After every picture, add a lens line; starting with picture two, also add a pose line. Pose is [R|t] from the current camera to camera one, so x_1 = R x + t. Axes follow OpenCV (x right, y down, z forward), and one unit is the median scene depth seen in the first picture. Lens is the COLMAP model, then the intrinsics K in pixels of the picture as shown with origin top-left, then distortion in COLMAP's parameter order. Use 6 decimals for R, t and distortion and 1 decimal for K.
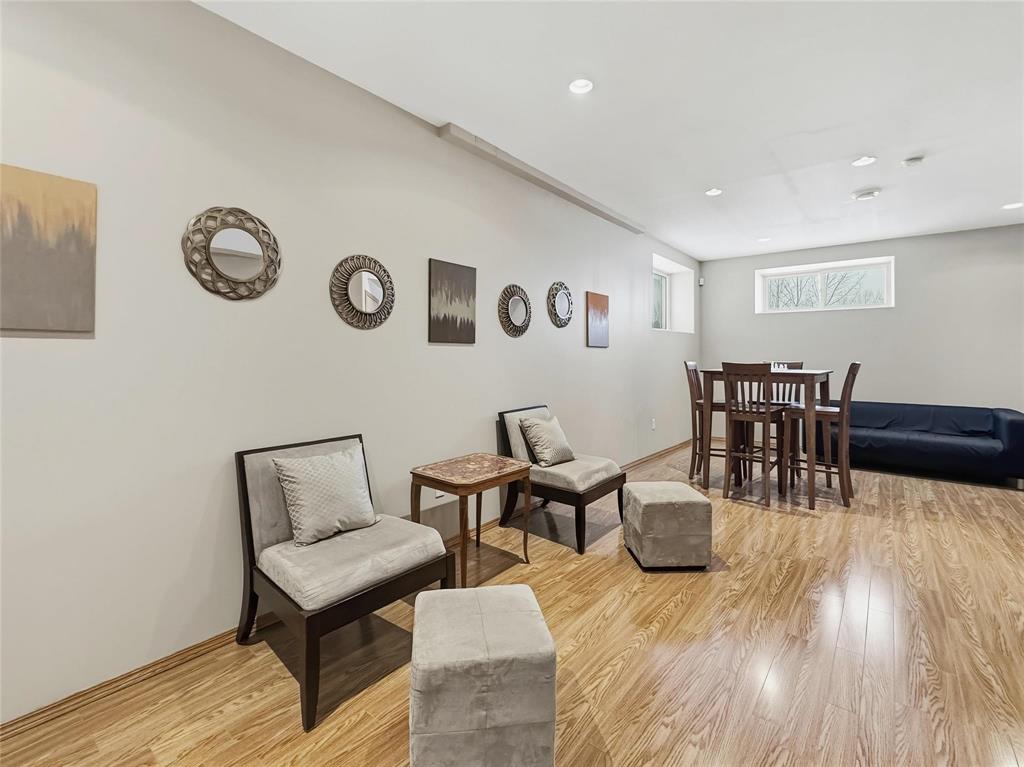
lens RADIAL K [[440.4, 0, 522.2], [0, 440.4, 352.3], [0, 0, 1]] dist [-0.002252, -0.000222]
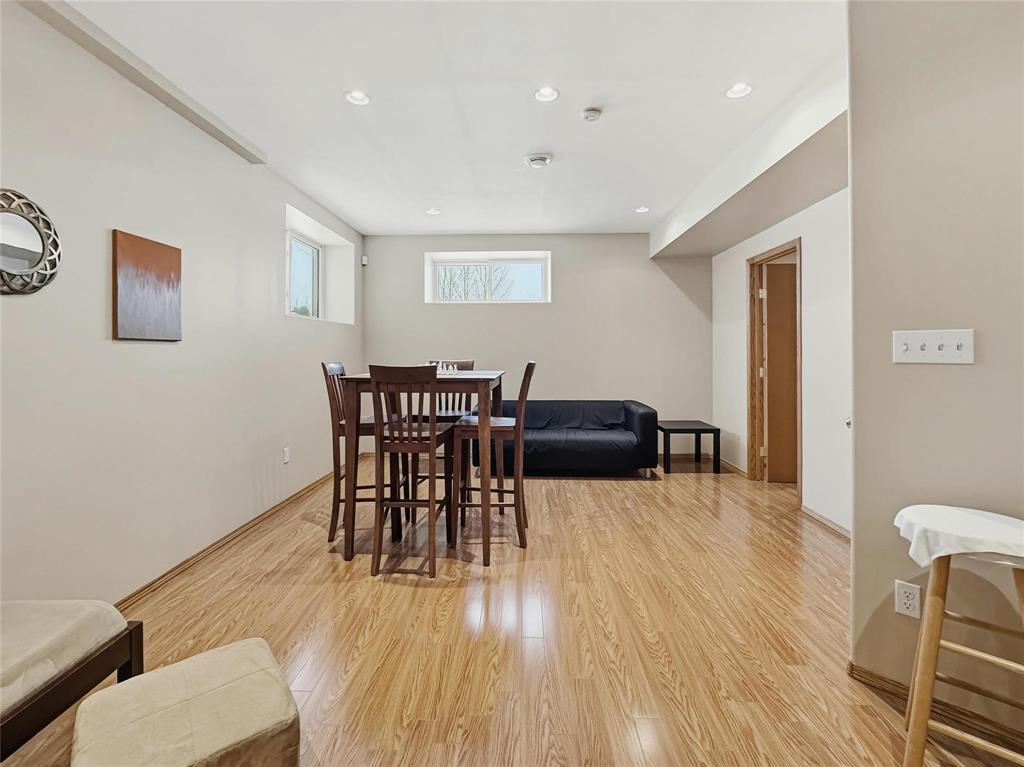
lens RADIAL K [[440.4, 0, 522.2], [0, 440.4, 352.3], [0, 0, 1]] dist [-0.002252, -0.000222]
pose [[0.772484, -0.006734, 0.634998, 0.199707], [-0.000079, 0.999943, 0.010700, -0.002949], [-0.635034, -0.008315, 0.772439, 0.330250]]
